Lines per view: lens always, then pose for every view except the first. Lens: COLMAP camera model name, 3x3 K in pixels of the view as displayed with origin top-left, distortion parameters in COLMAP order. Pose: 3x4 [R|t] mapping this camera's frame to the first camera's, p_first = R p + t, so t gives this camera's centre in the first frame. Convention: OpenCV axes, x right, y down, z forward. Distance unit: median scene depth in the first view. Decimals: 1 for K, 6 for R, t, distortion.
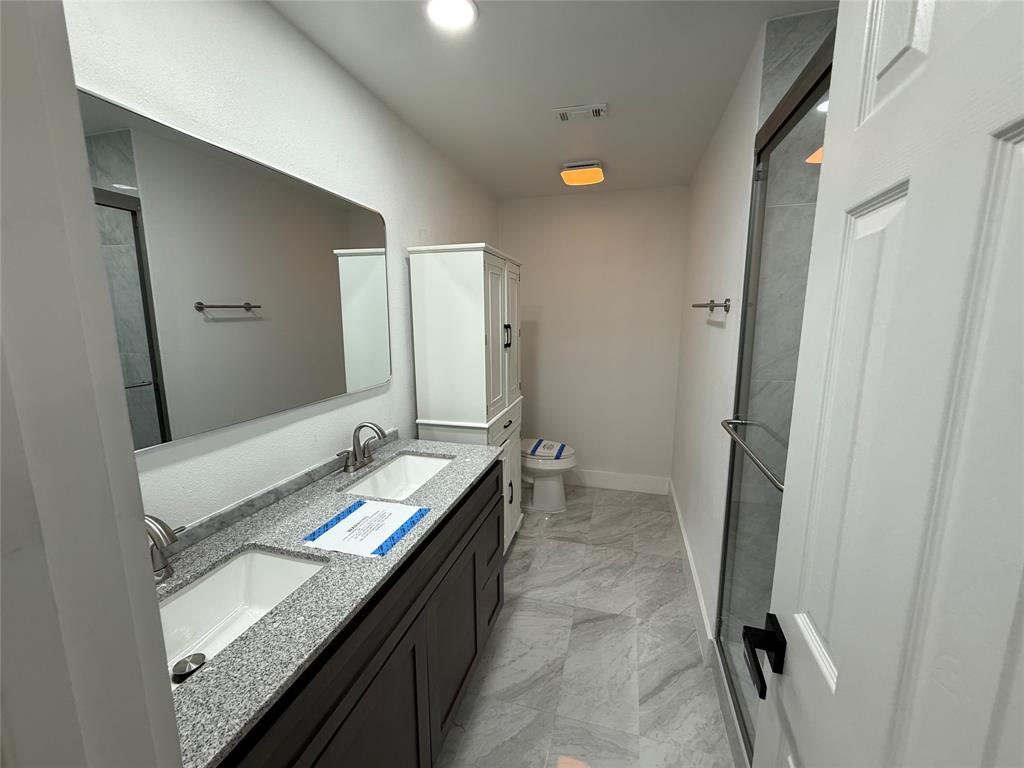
lens RADIAL K [[408.7, 0, 509.5], [0, 408.7, 382.1], [0, 0, 1]] dist [-0.001006, -0.000083]
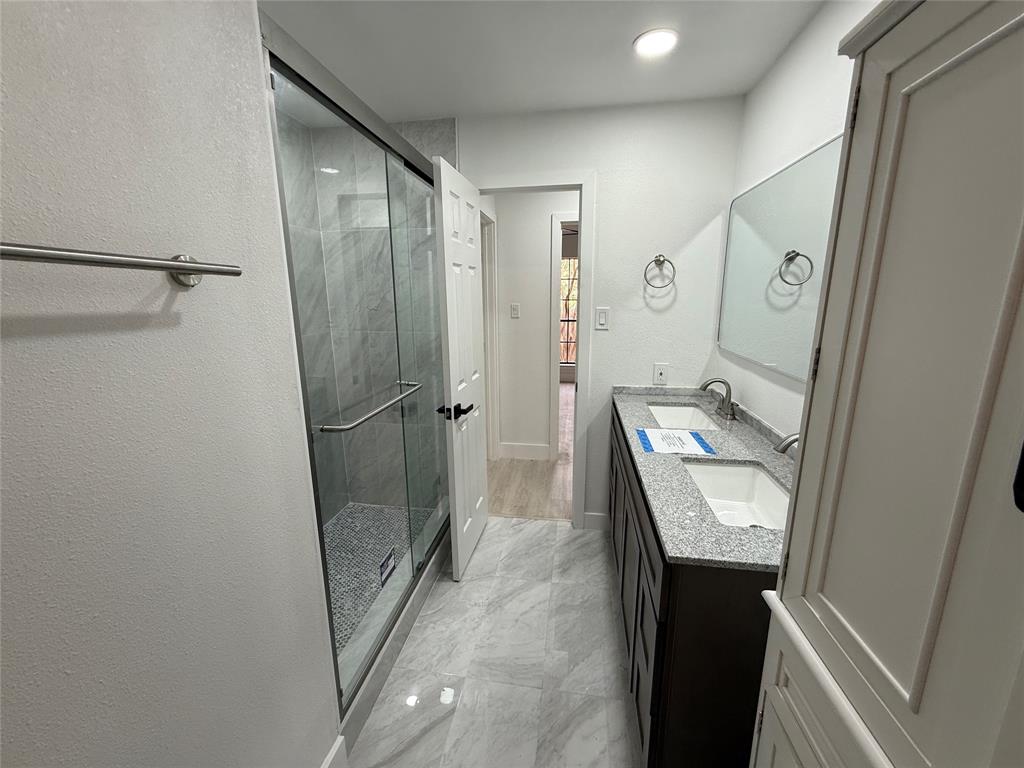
lens RADIAL K [[408.7, 0, 510.0], [0, 408.7, 383.3], [0, 0, 1]] dist [-0.001006, -0.000083]
pose [[-0.992988, 0.037473, -0.112121, 0.275678], [-0.006458, 0.929819, 0.367959, -0.264135], [0.118041, 0.366103, -0.923057, 1.644357]]
